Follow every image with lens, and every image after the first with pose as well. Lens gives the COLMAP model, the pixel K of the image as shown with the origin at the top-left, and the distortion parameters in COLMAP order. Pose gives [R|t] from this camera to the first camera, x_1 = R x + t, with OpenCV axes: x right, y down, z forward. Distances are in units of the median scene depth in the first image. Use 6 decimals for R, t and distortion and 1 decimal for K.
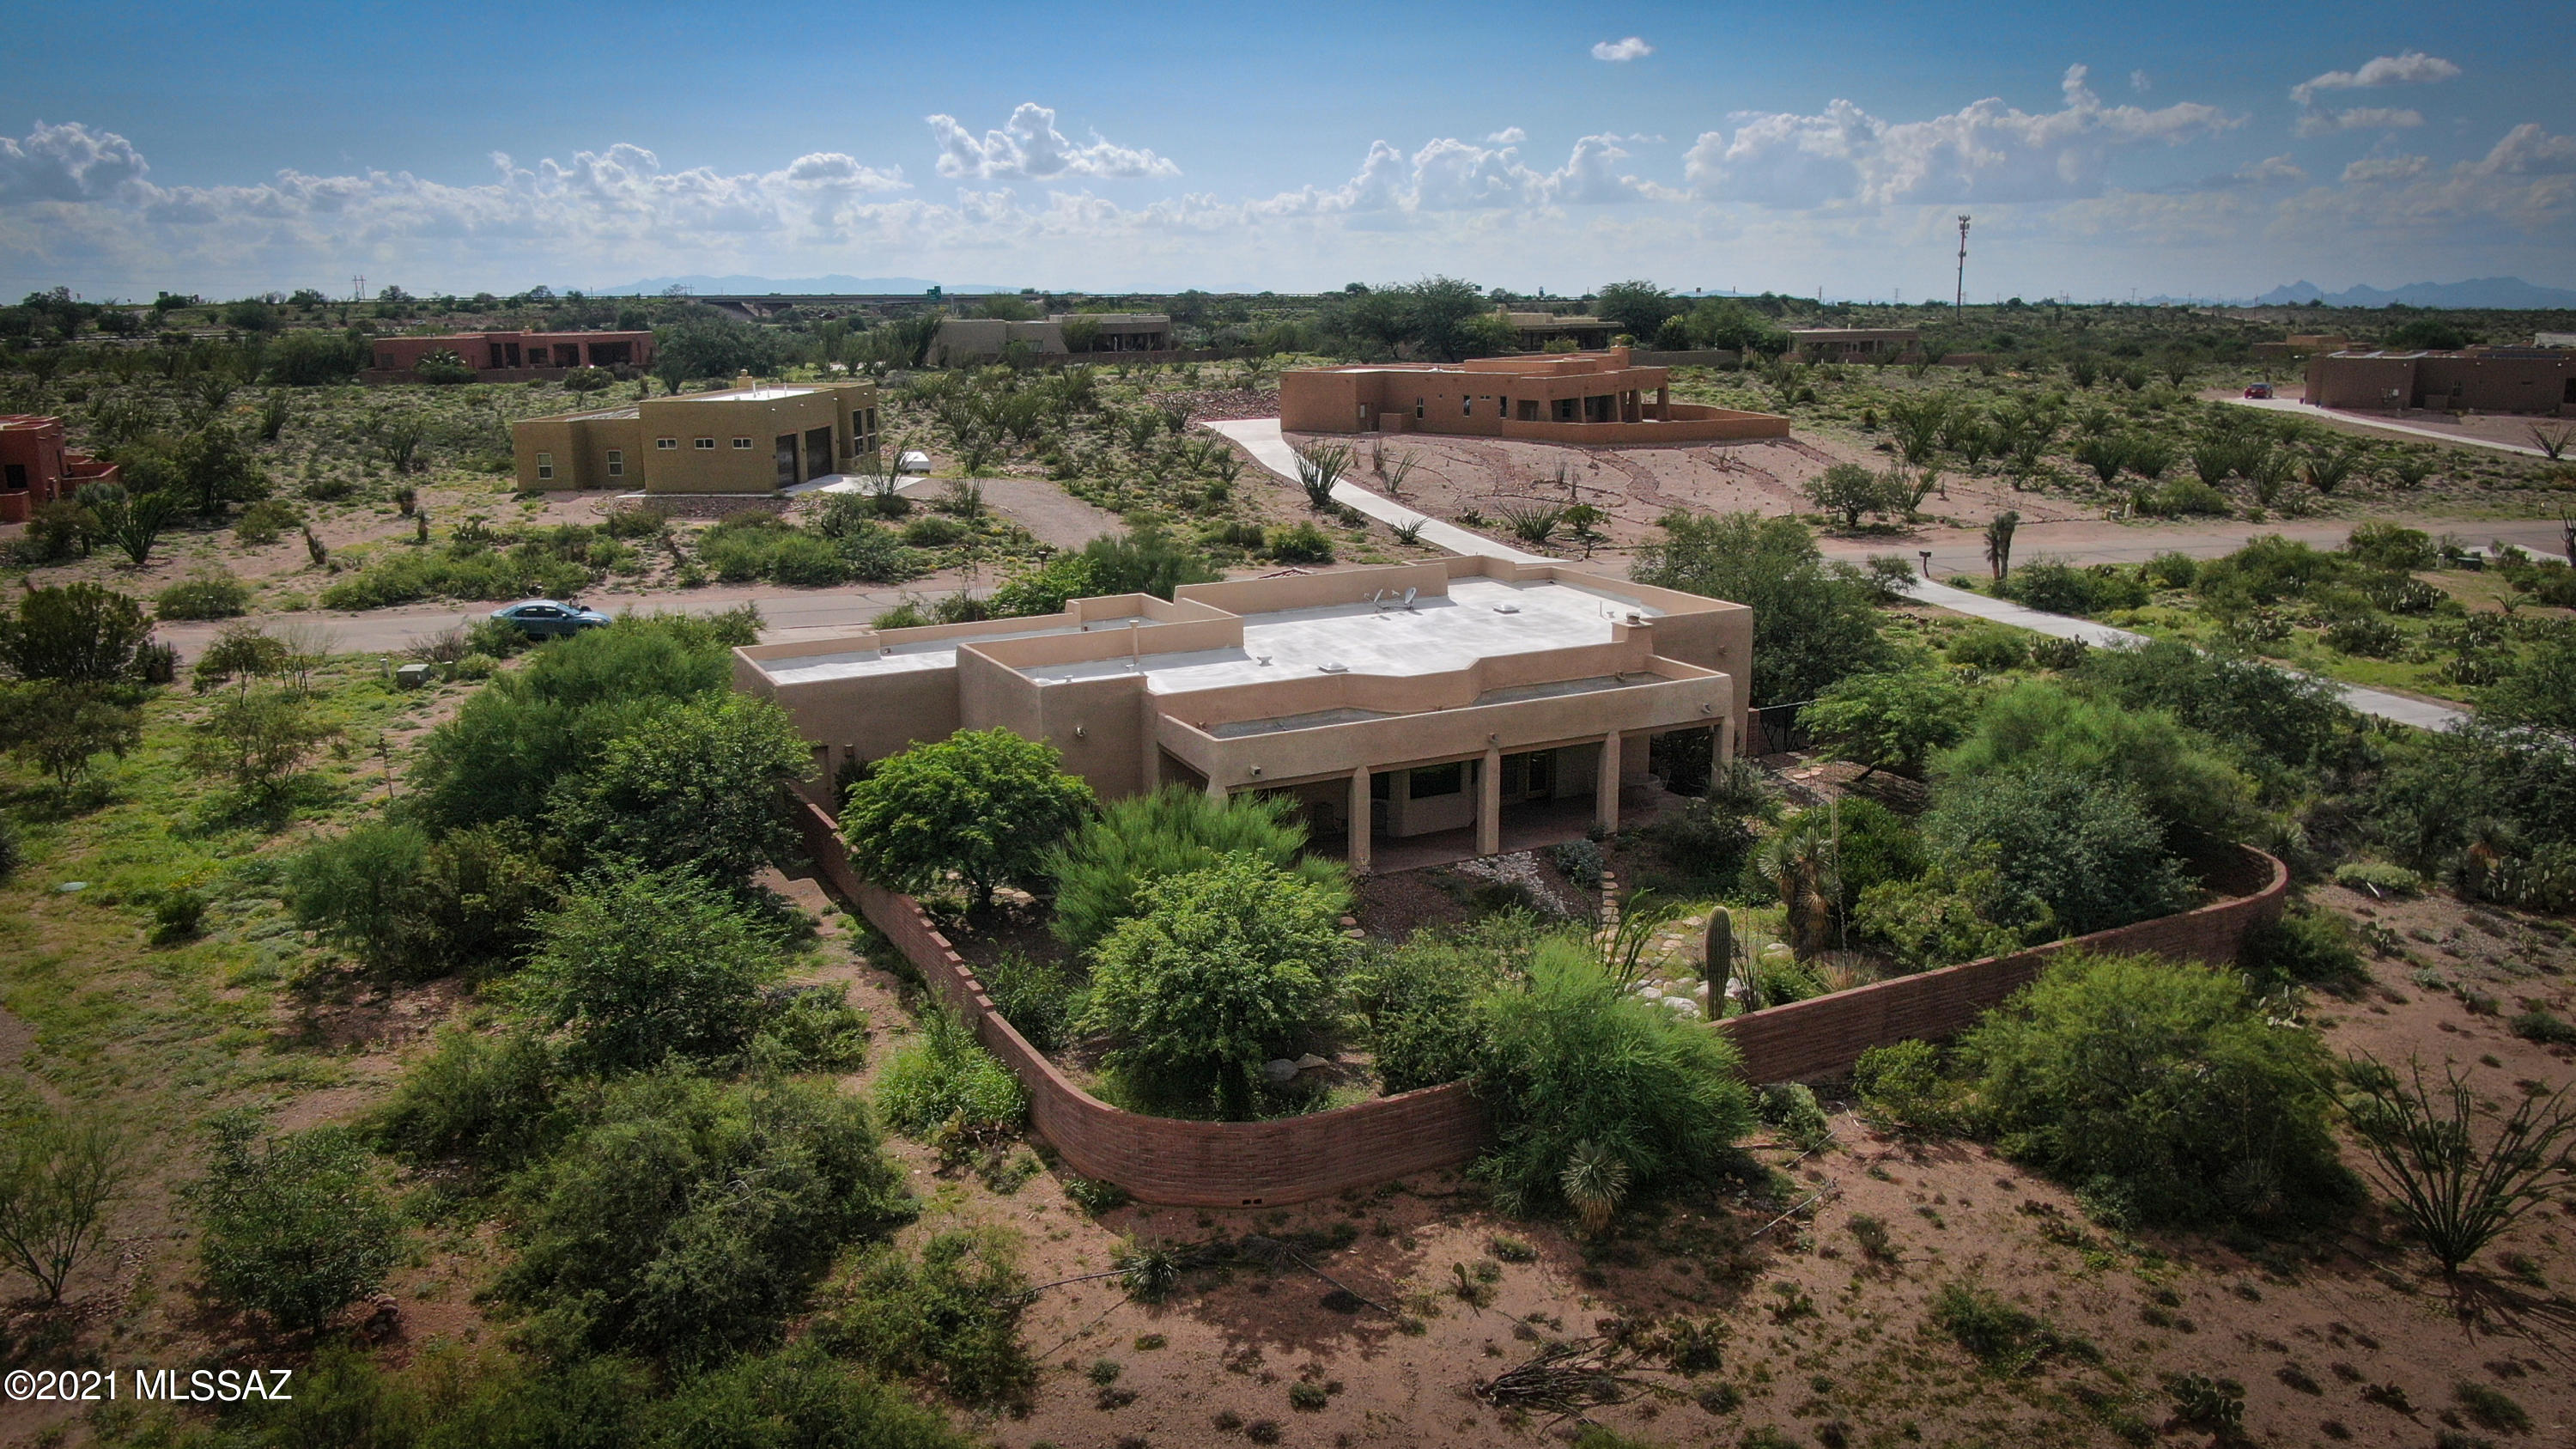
lens RADIAL K [[1879.4, 0, 1288.0], [0, 1879.4, 724.5], [0, 0, 1]] dist [-0.021971, -0.000354]
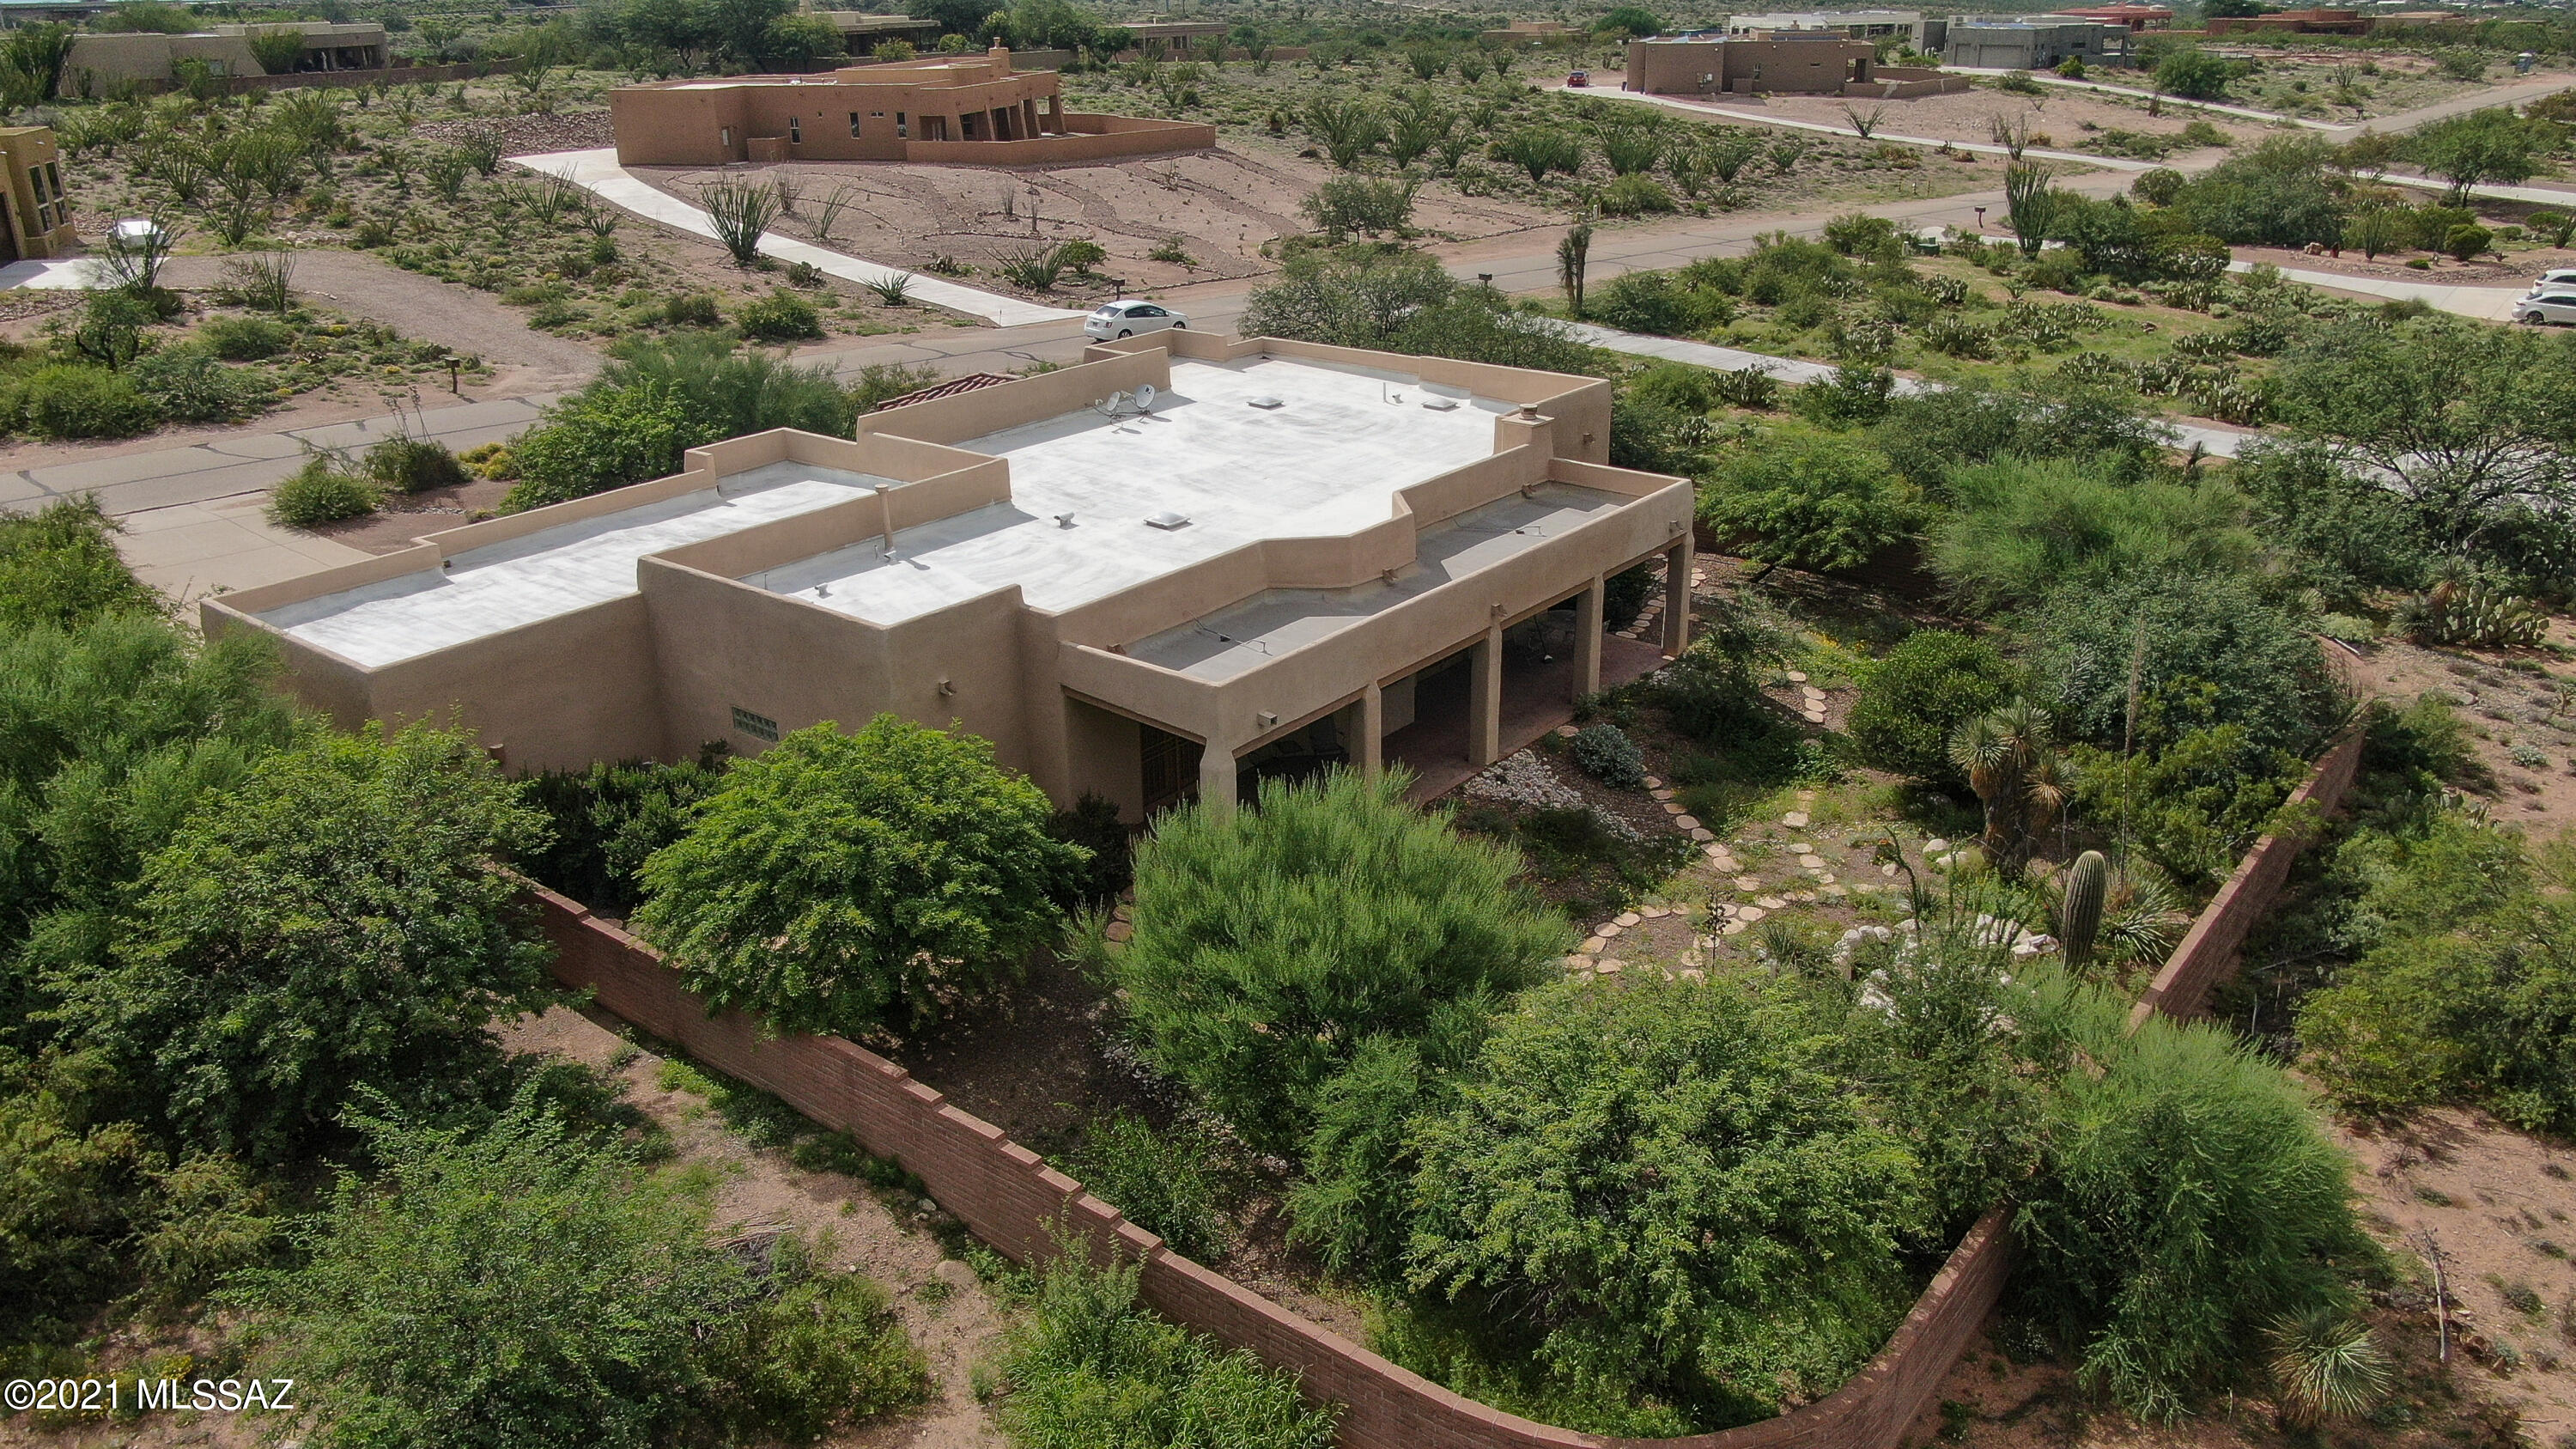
lens RADIAL K [[1879.4, 0, 1288.0], [0, 1879.4, 724.5], [0, 0, 1]] dist [-0.021971, -0.000354]
pose [[0.914581, -0.155225, 0.373426, -0.100990], [0.098352, 0.981052, 0.166924, -0.032773], [-0.392261, -0.115939, 0.912518, 0.150942]]
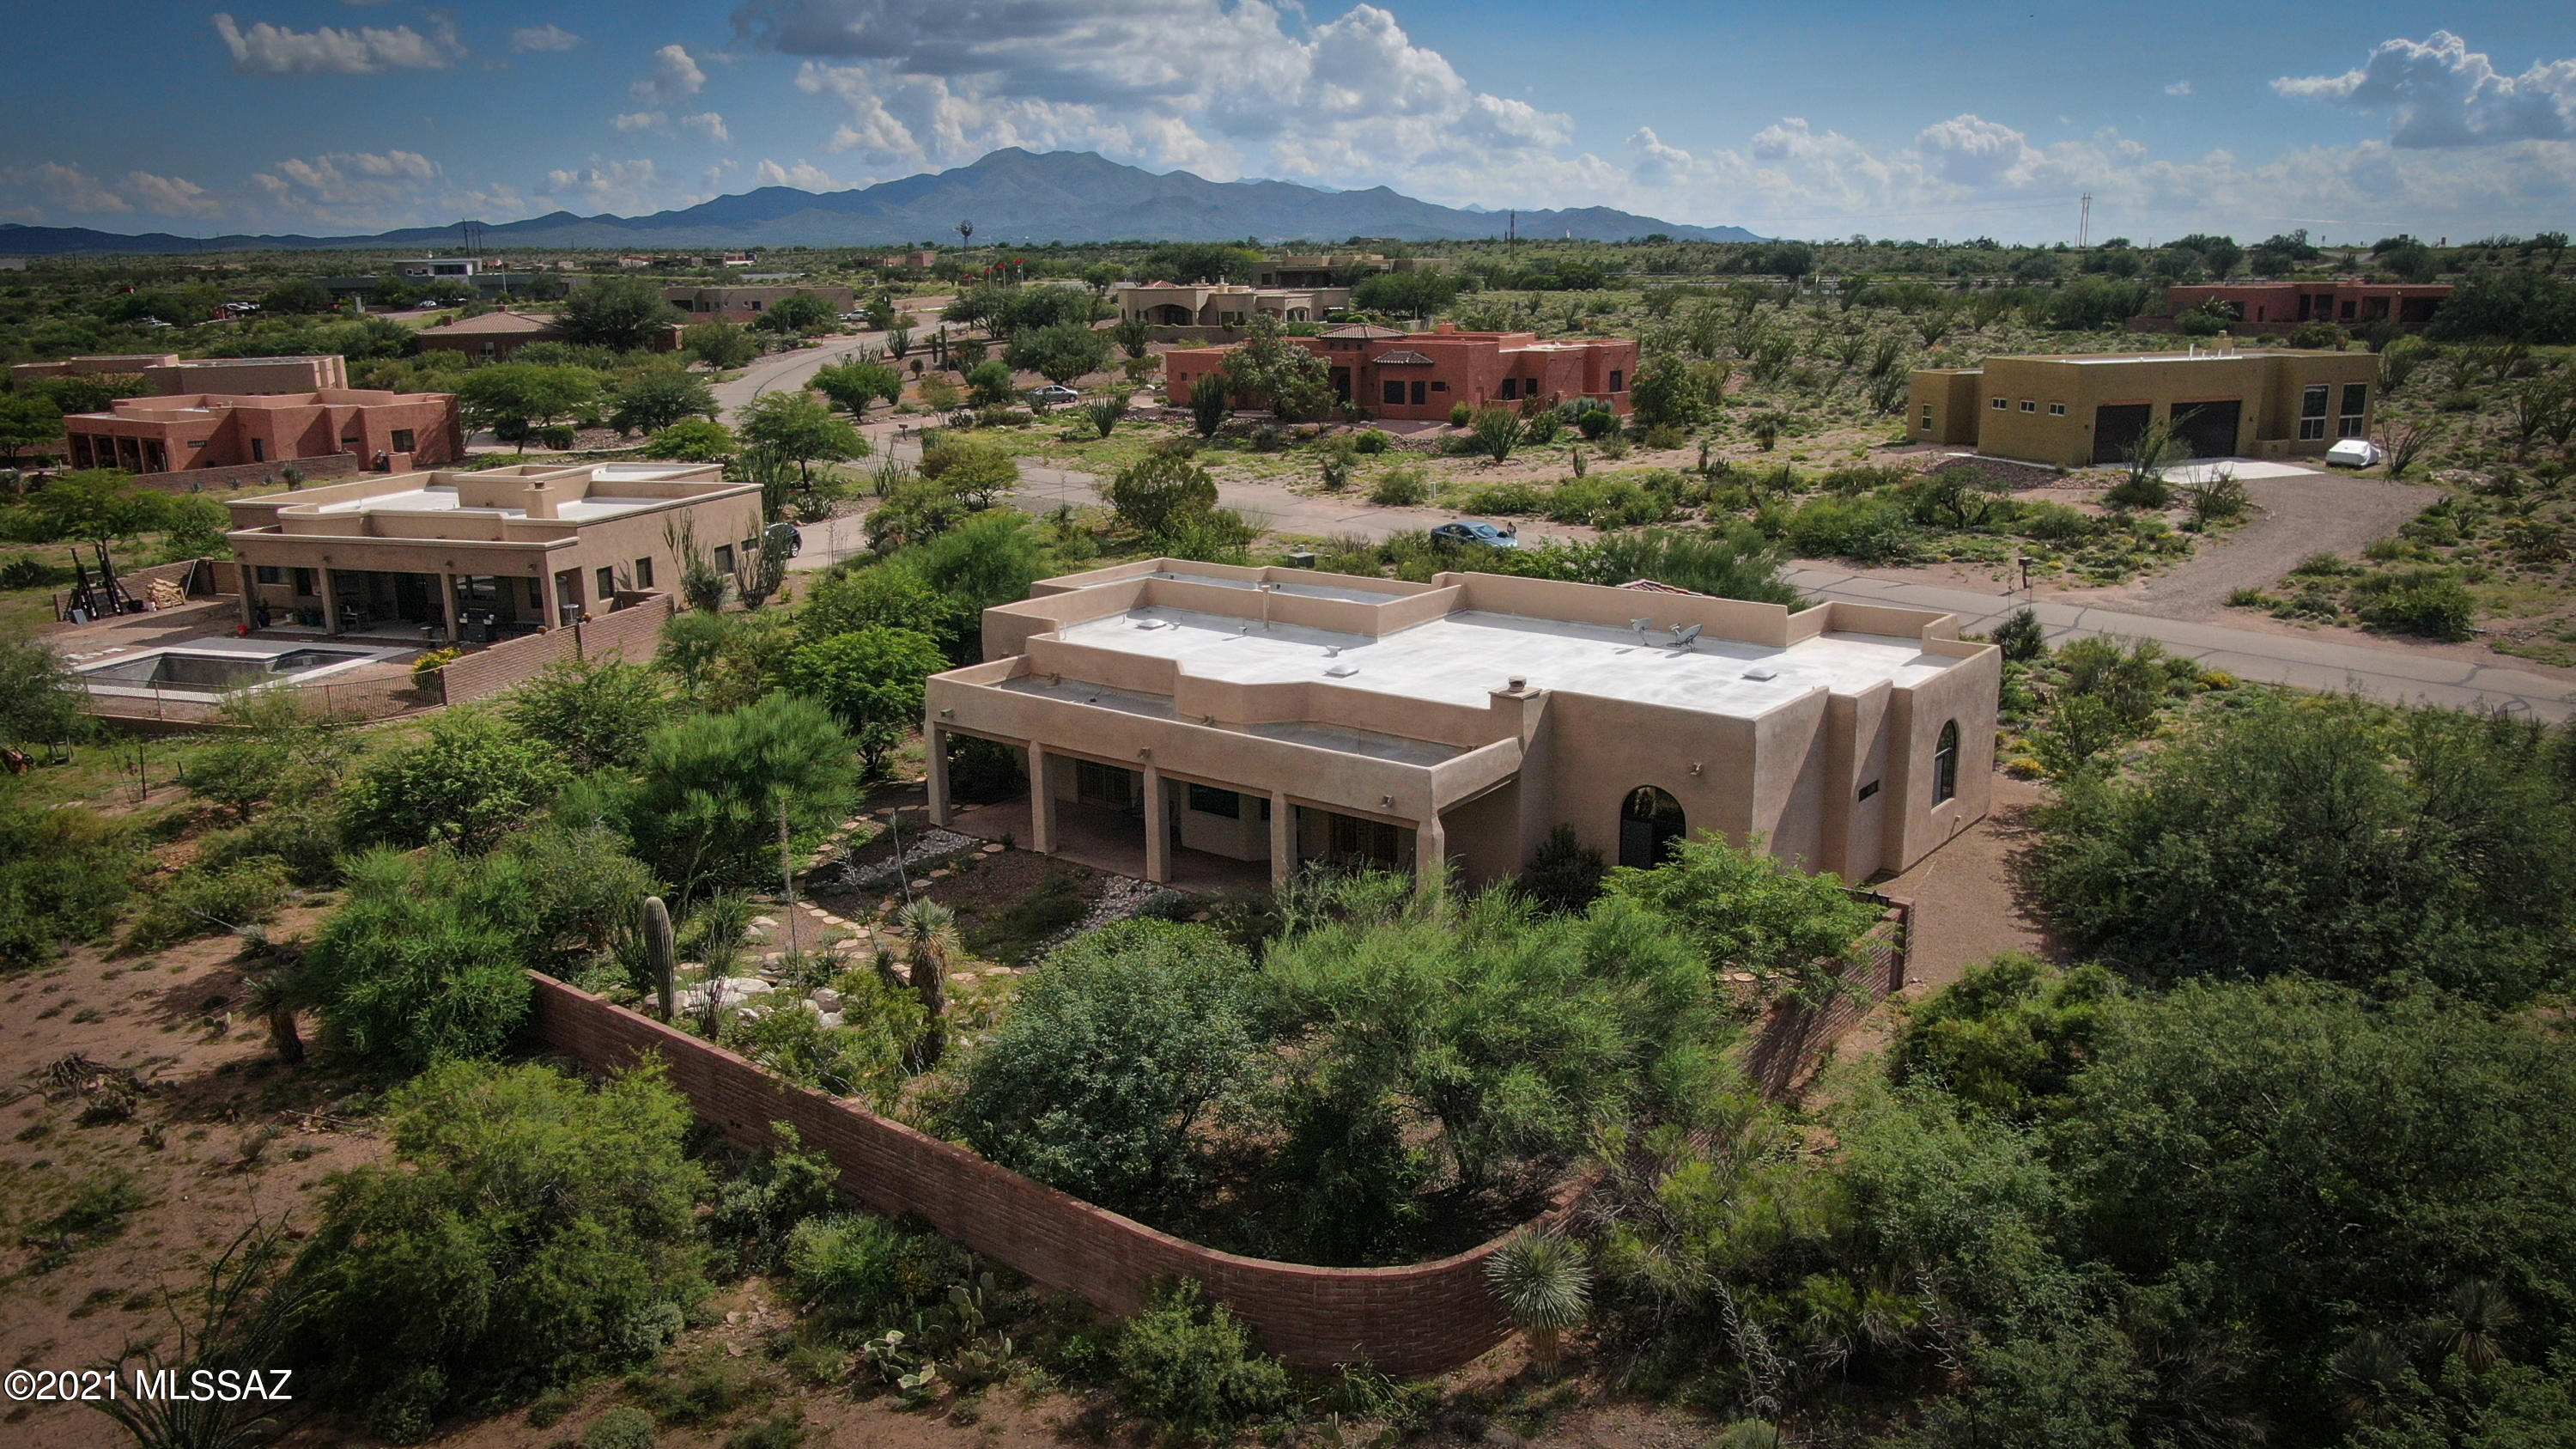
lens RADIAL K [[1825.9, 0, 1288.0], [0, 1825.9, 724.5], [0, 0, 1]] dist [-0.031772, 0.024589]
pose [[0.413171, 0.226243, -0.882102, 0.391613], [-0.192204, 0.968491, 0.158374, -0.069170], [0.890139, 0.104108, 0.443637, 0.280378]]
